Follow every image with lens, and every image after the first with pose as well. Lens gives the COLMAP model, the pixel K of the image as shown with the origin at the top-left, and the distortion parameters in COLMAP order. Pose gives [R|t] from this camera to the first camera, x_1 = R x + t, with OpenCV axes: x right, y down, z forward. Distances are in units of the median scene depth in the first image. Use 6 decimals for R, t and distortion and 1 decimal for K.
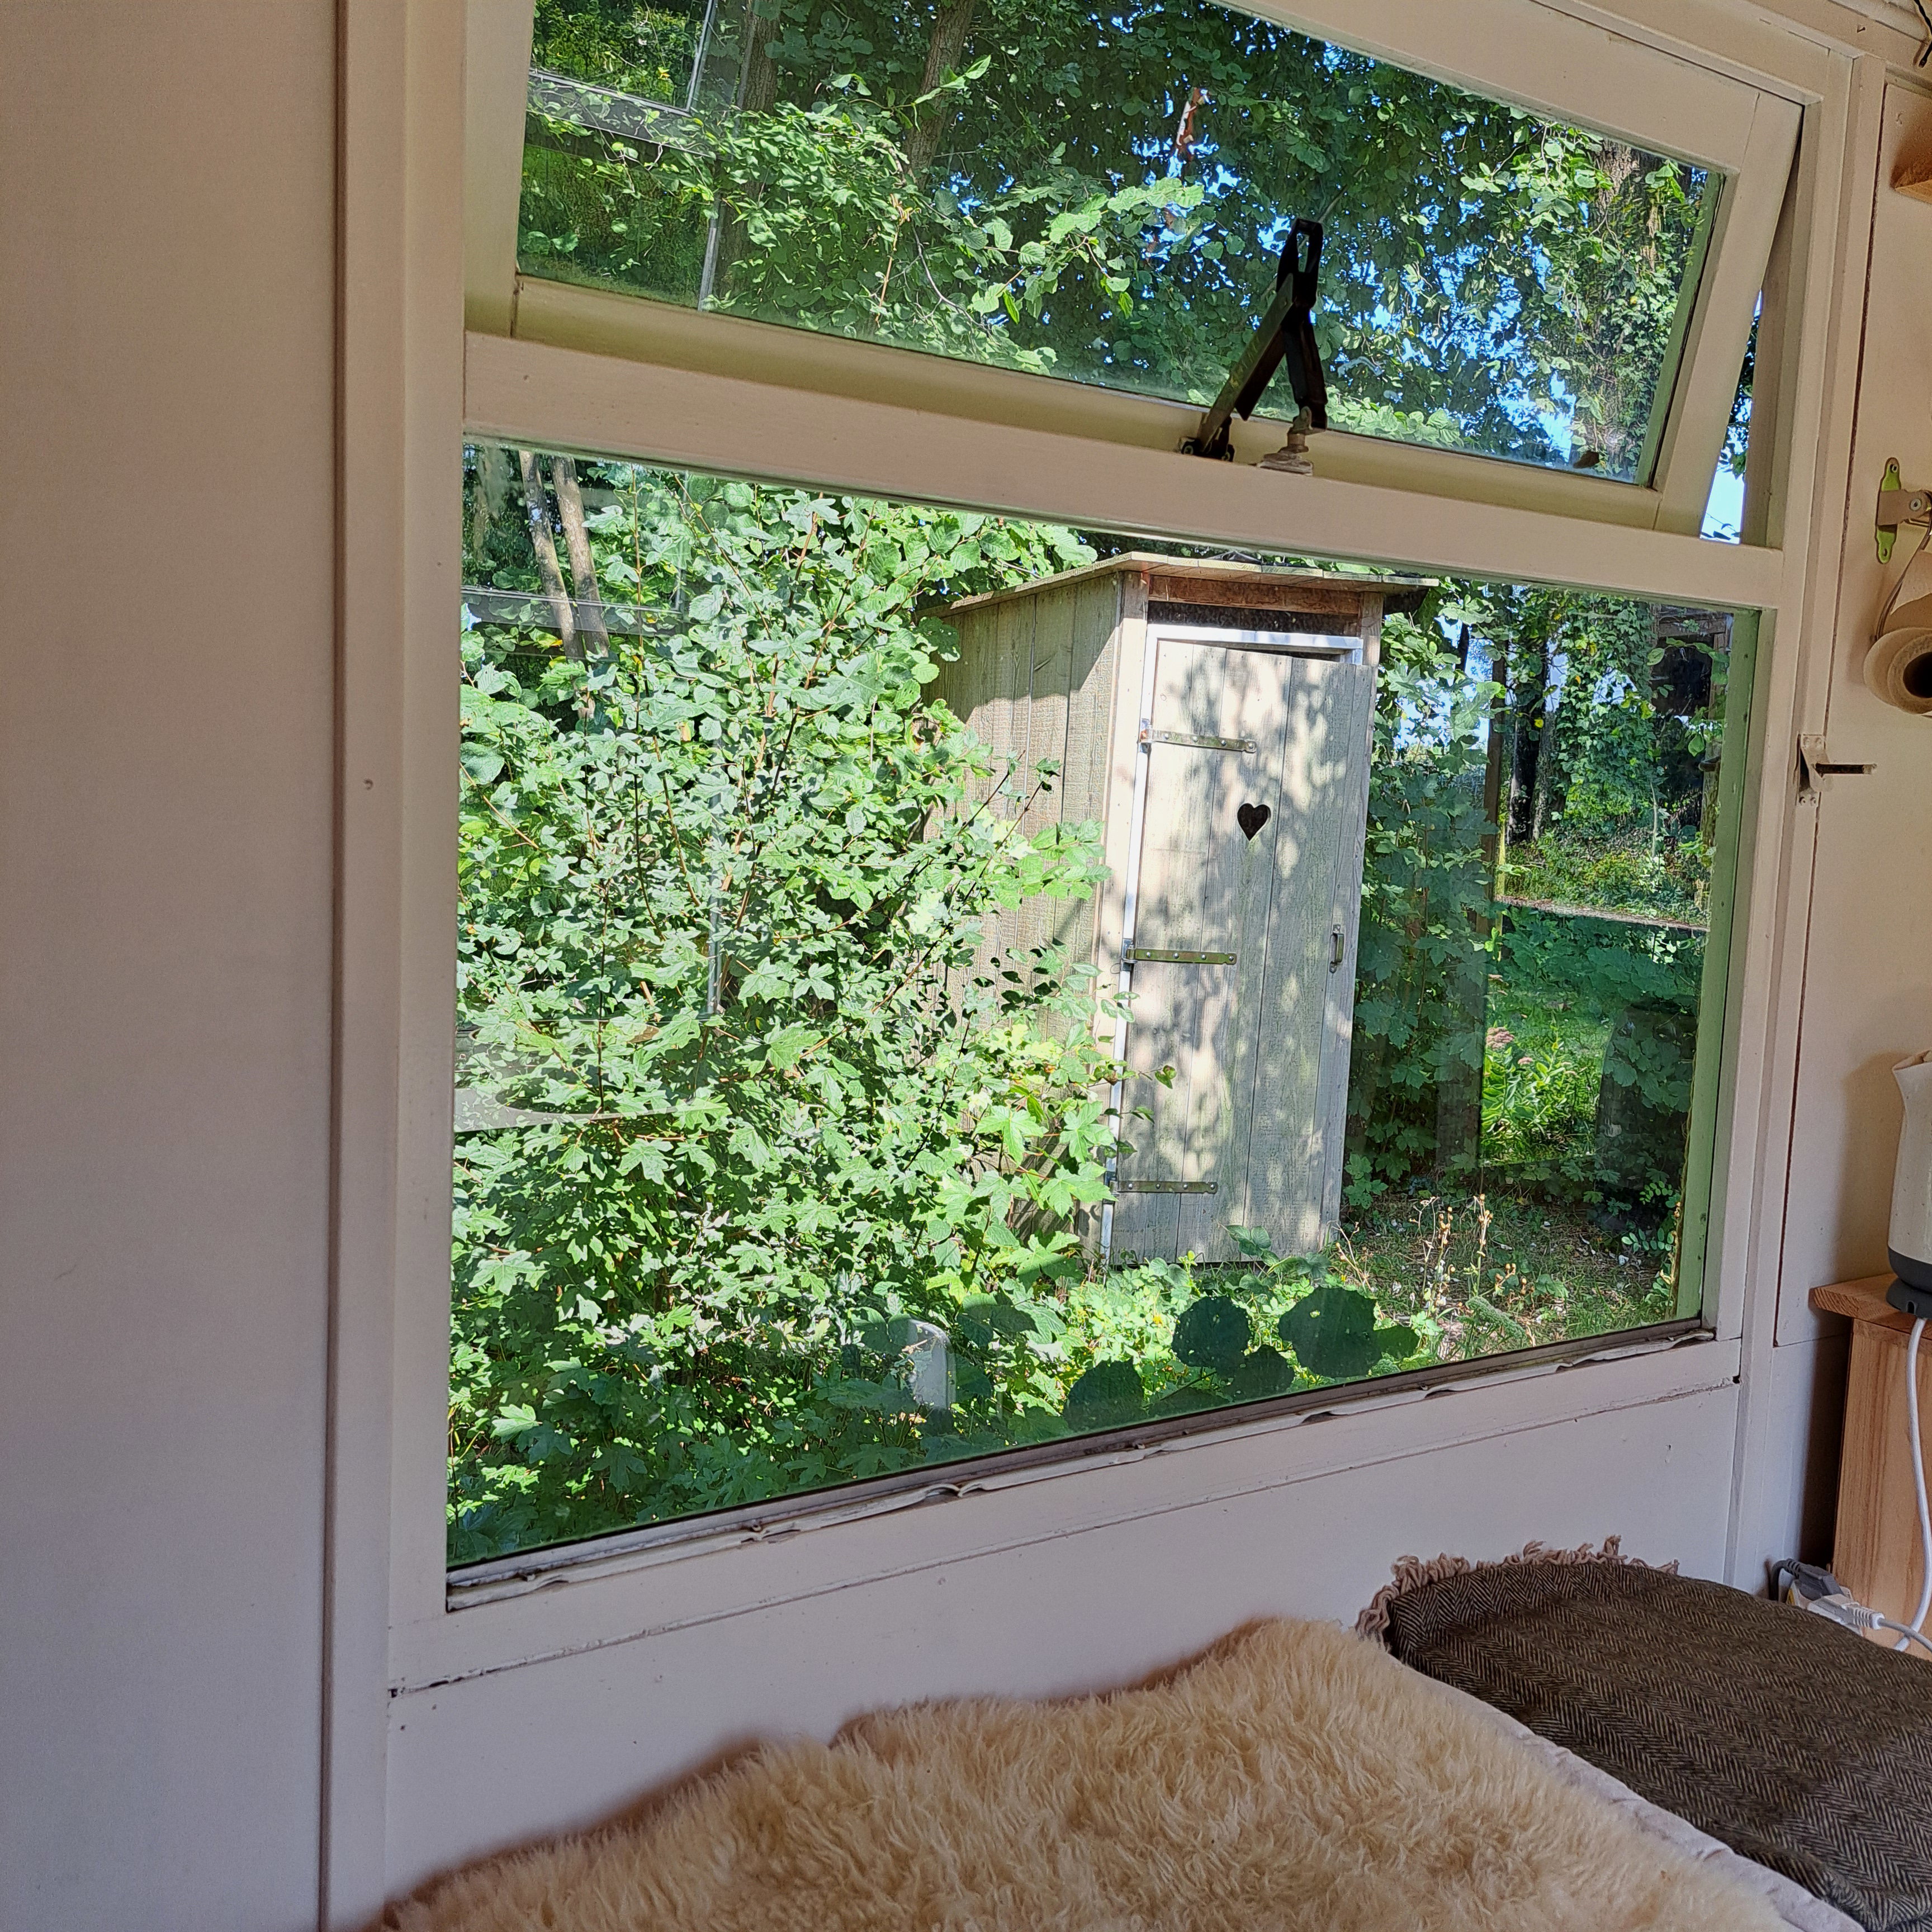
lens RADIAL K [[1784.4, 0, 1028.8], [0, 1784.4, 967.9], [0, 0, 1]] dist [0.017994, -0.049745]
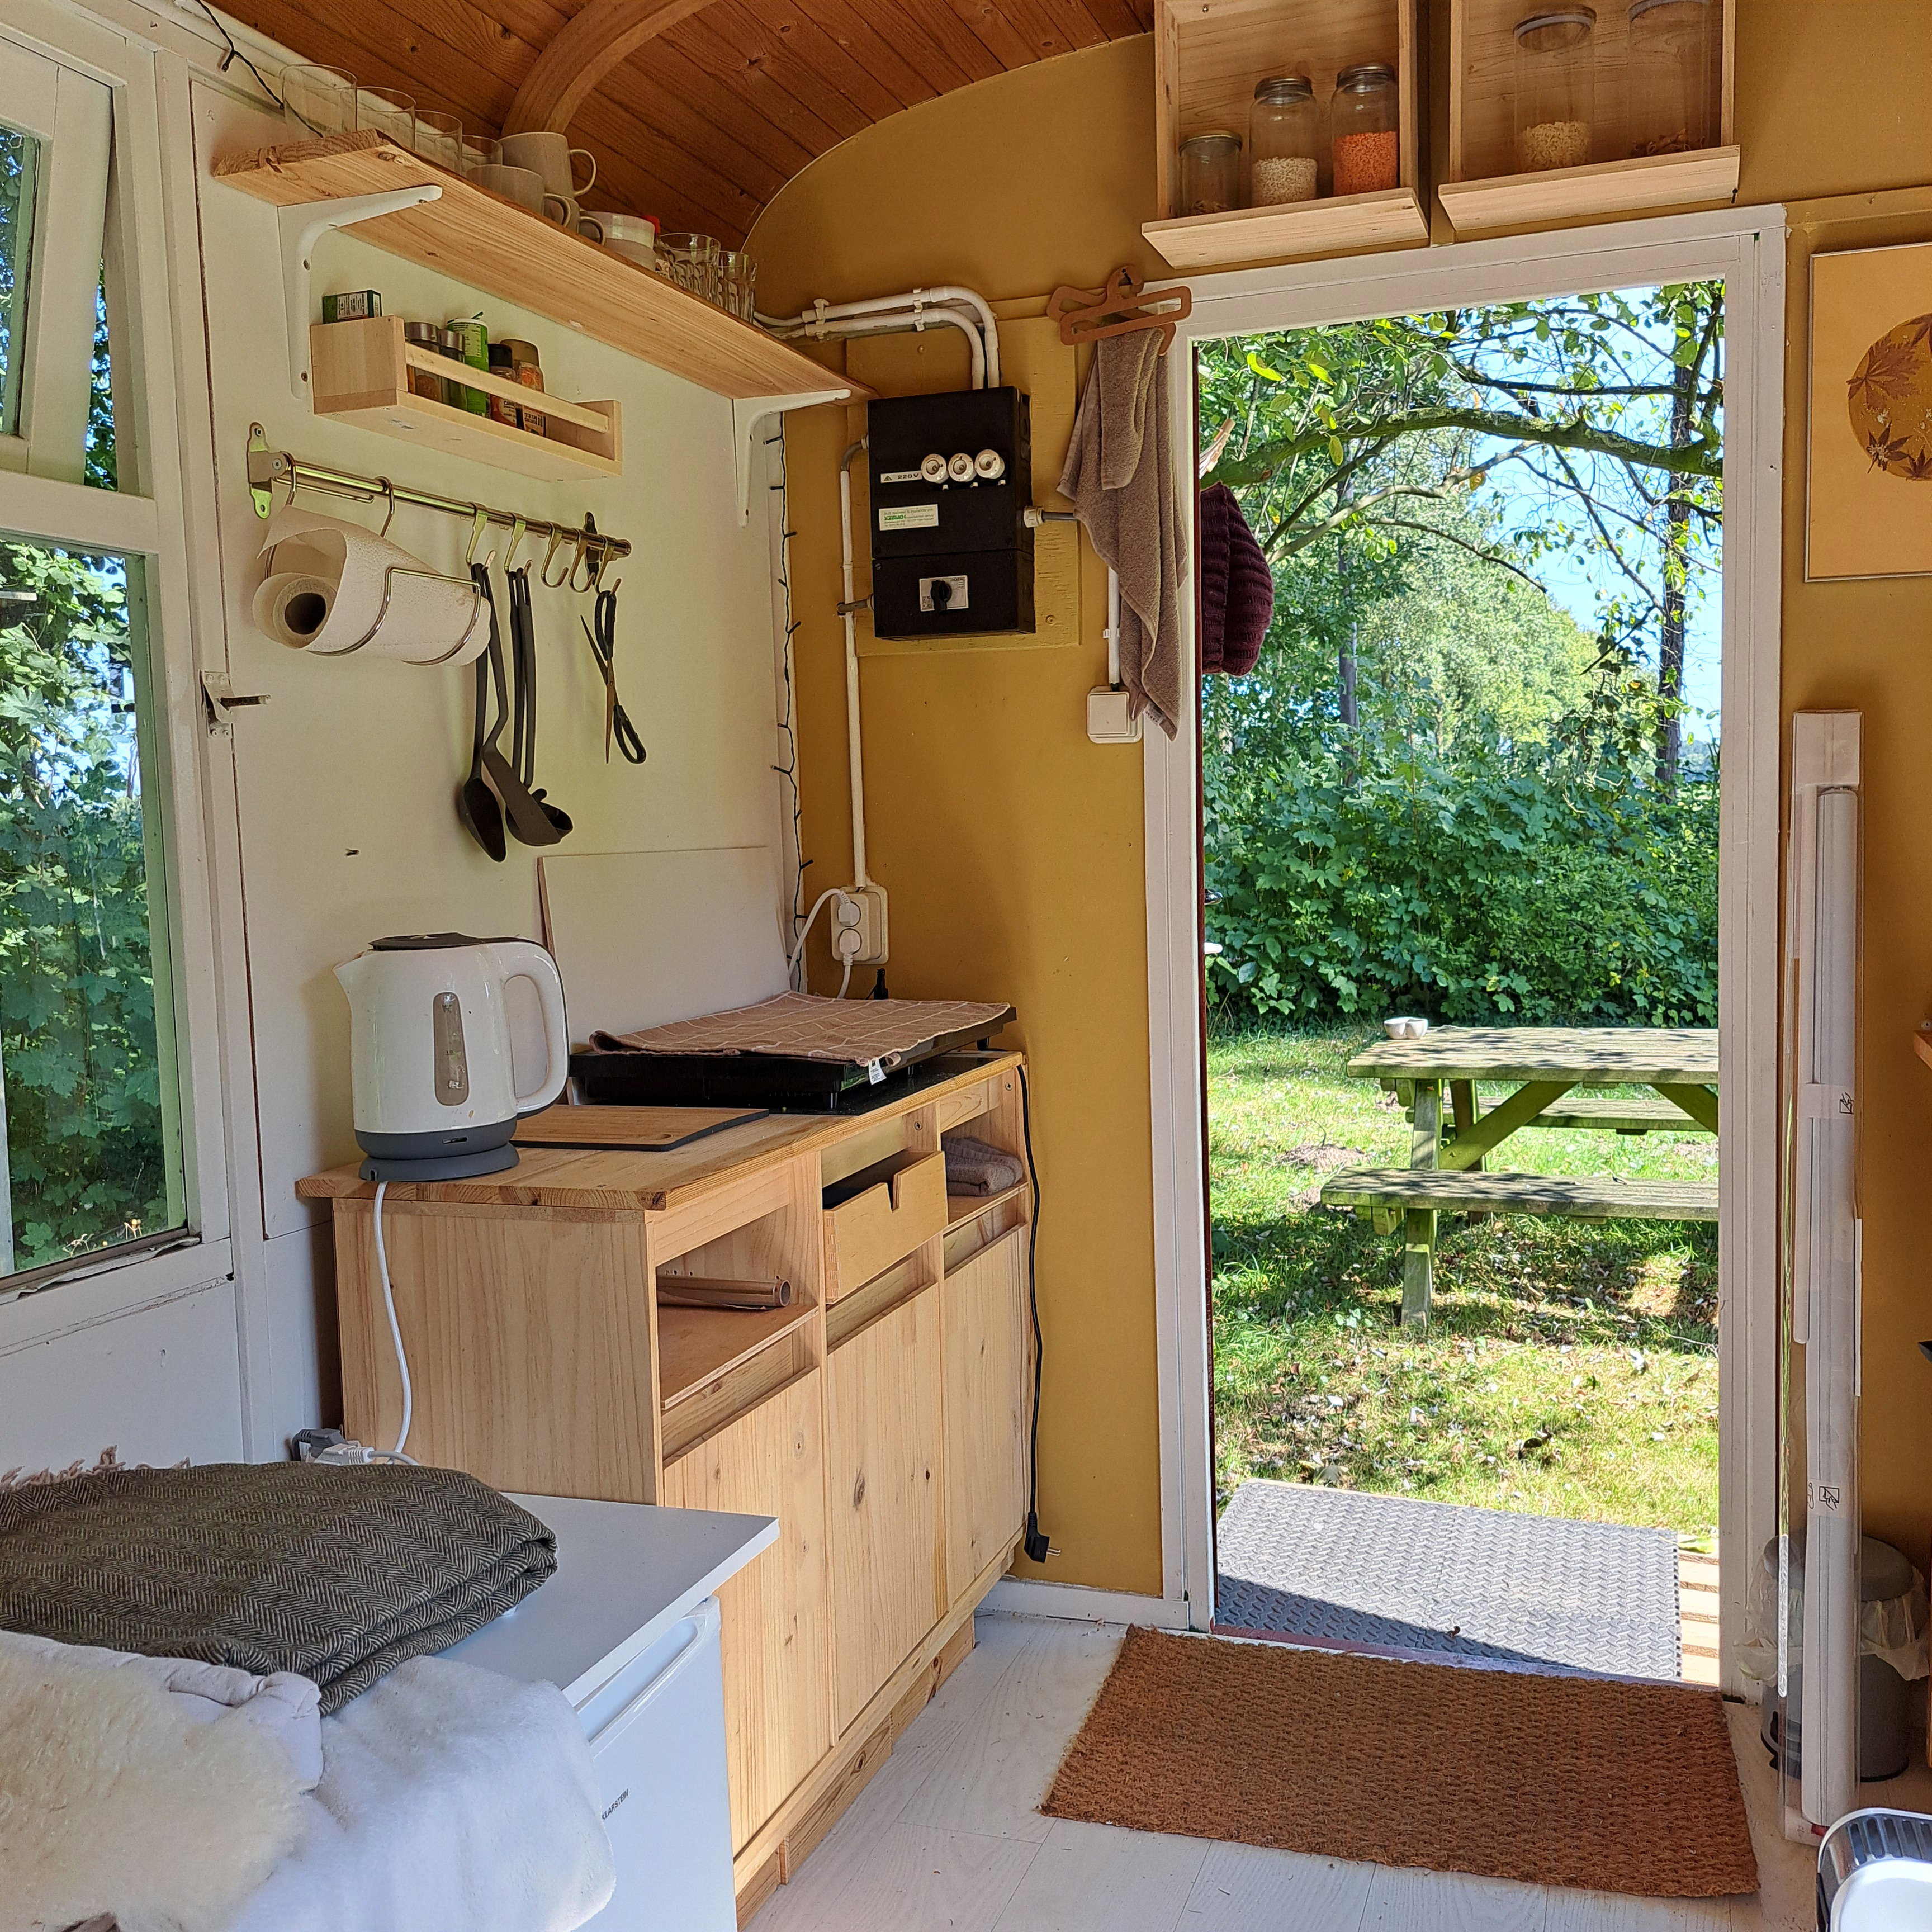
lens RADIAL K [[1784.4, 0, 1028.8], [0, 1784.4, 967.9], [0, 0, 1]] dist [0.017994, -0.049745]
pose [[0.781587, -0.111251, 0.613795, 0.140165], [0.126886, 0.991751, 0.018183, 0.092308], [-0.610754, 0.063670, 0.789256, -0.150244]]
